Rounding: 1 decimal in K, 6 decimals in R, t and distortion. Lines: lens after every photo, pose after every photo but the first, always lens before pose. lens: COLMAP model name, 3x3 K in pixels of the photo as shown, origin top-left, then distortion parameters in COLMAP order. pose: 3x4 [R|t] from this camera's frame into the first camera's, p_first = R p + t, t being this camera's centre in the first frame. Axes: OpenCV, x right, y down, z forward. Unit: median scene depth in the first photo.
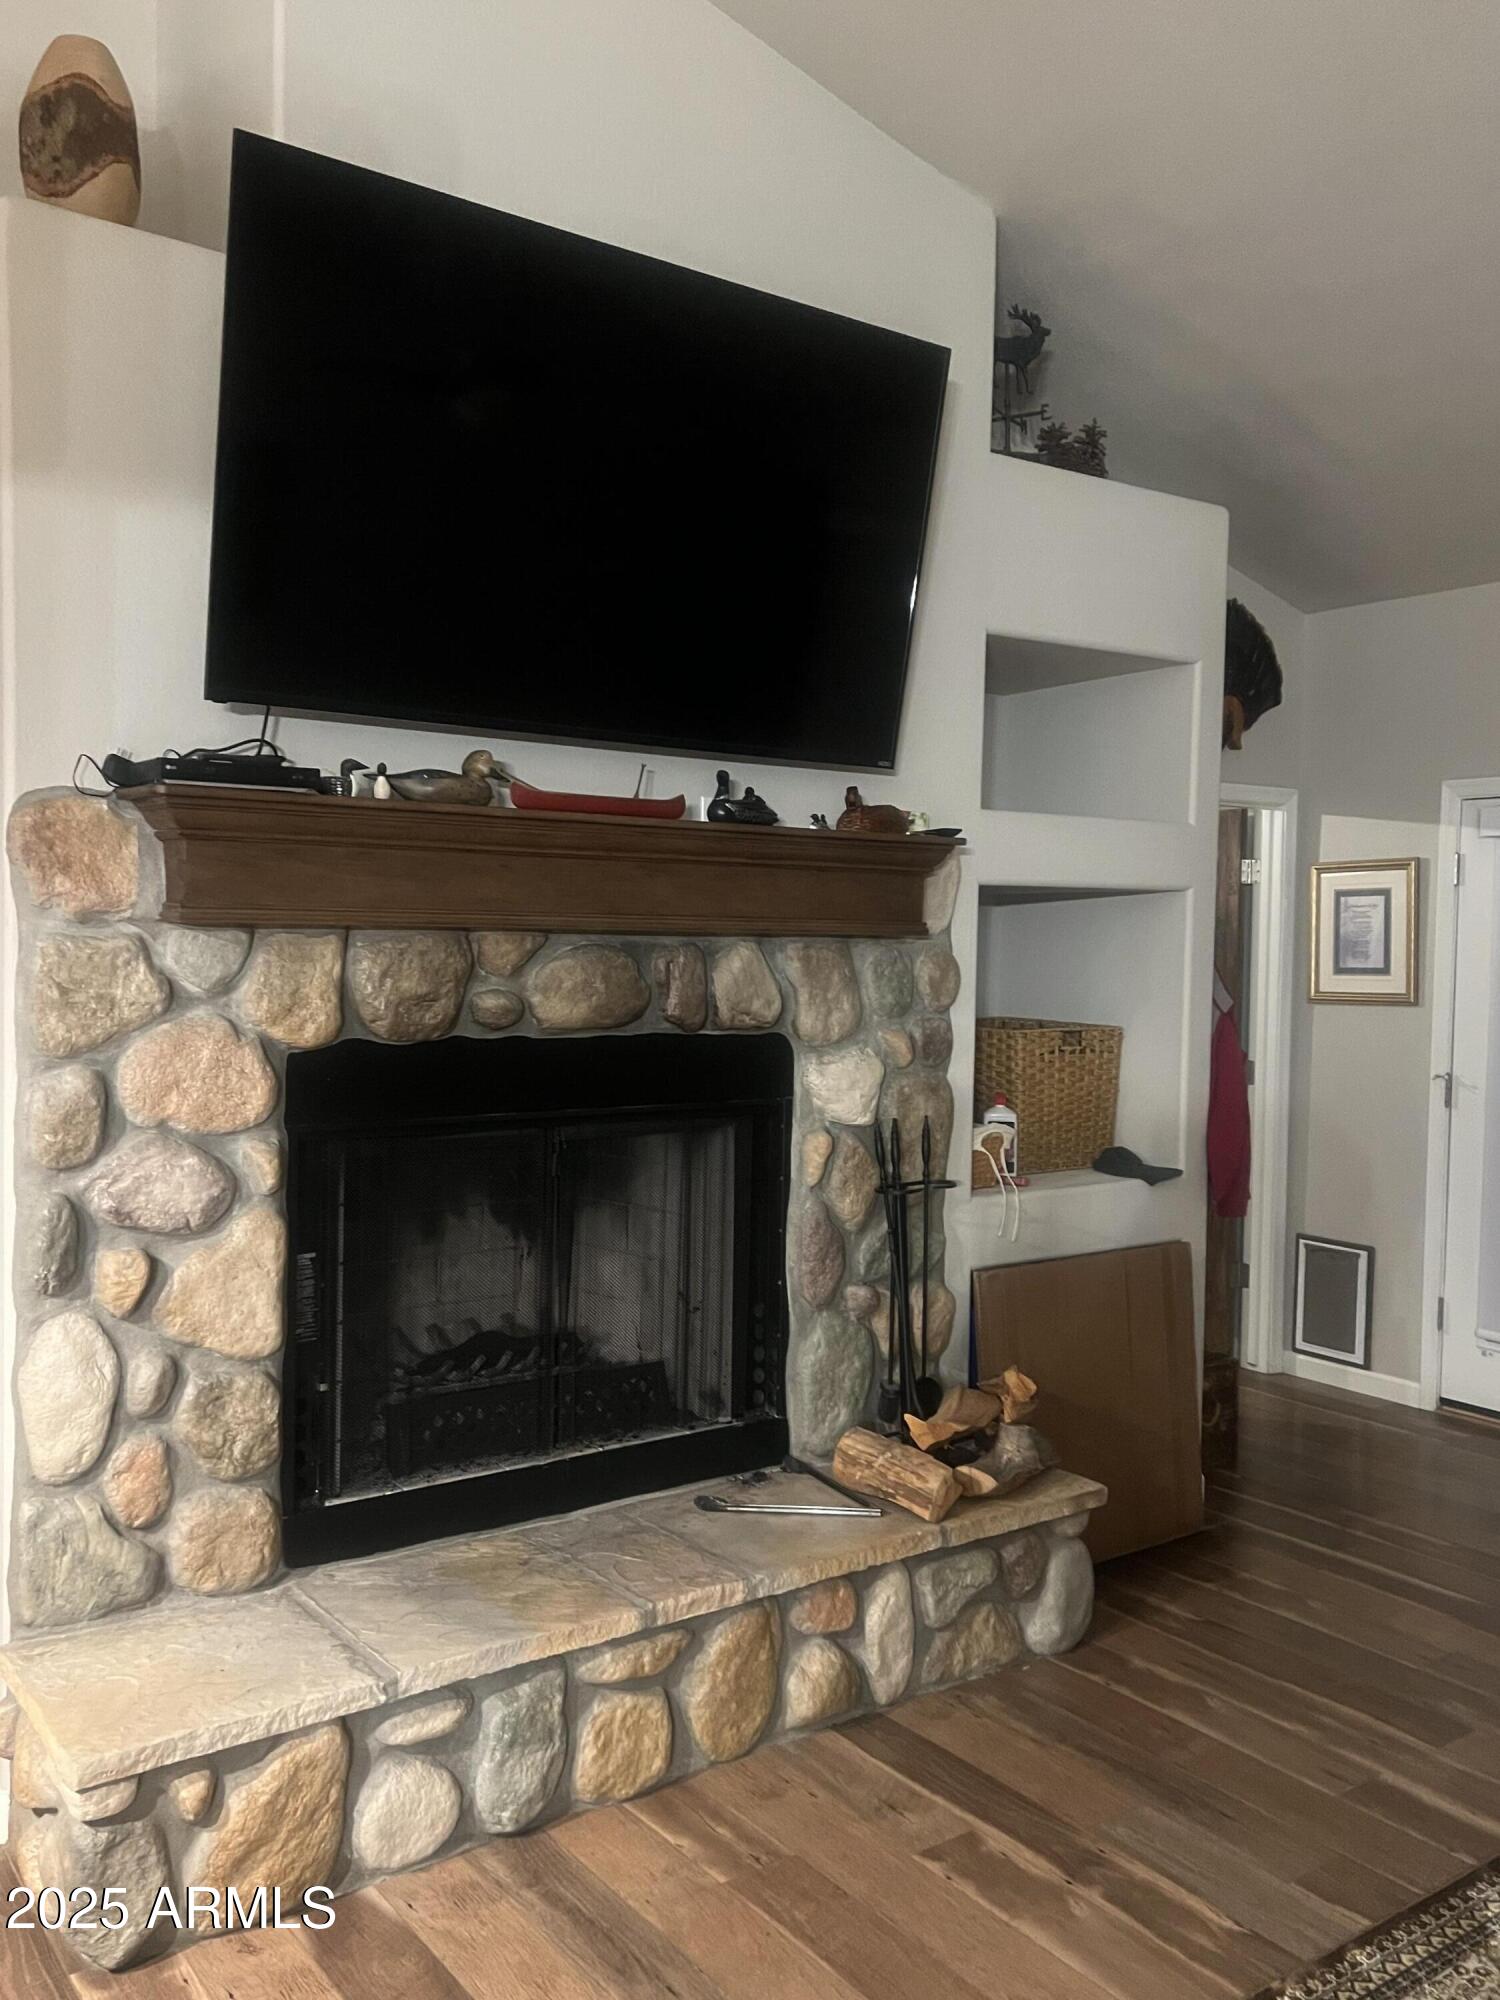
lens RADIAL K [[1657.8, 0, 753.4], [0, 1657.8, 1000.7], [0, 0, 1]] dist [0.007121, -0.015167]
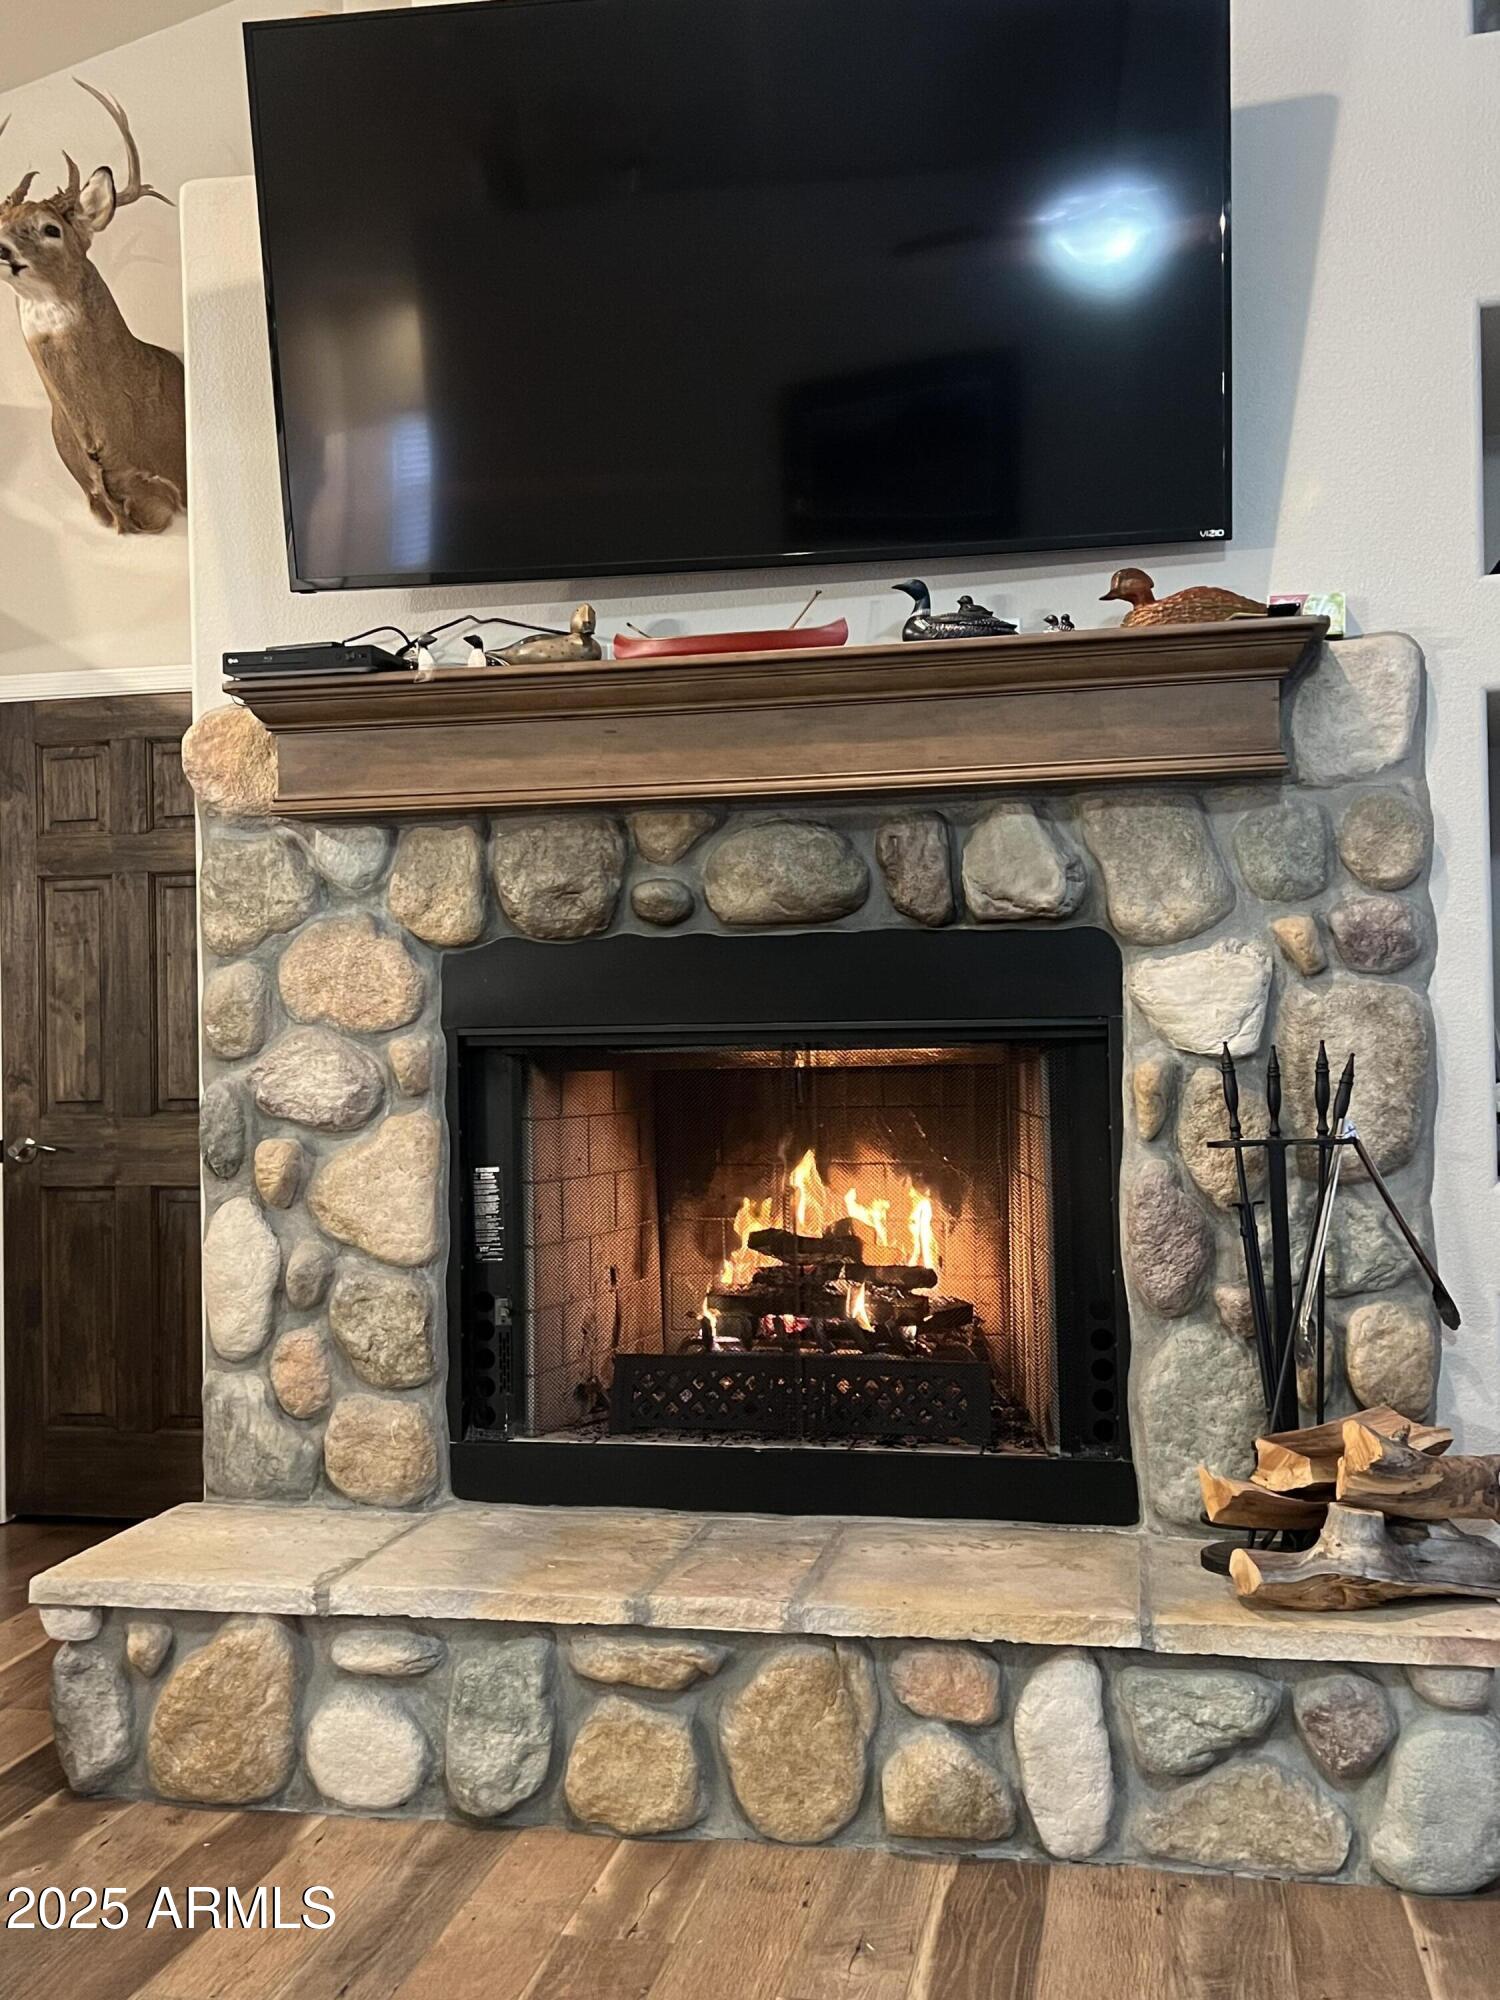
lens RADIAL K [[1921.7, 0, 765.8], [0, 1921.7, 1003.6], [0, 0, 1]] dist [0.035505, 0.000000]
pose [[0.675456, -0.044491, -0.736057, 0.673672], [-0.000737, 0.998137, -0.061009, 0.130021], [0.737400, 0.041751, 0.674165, 0.385502]]
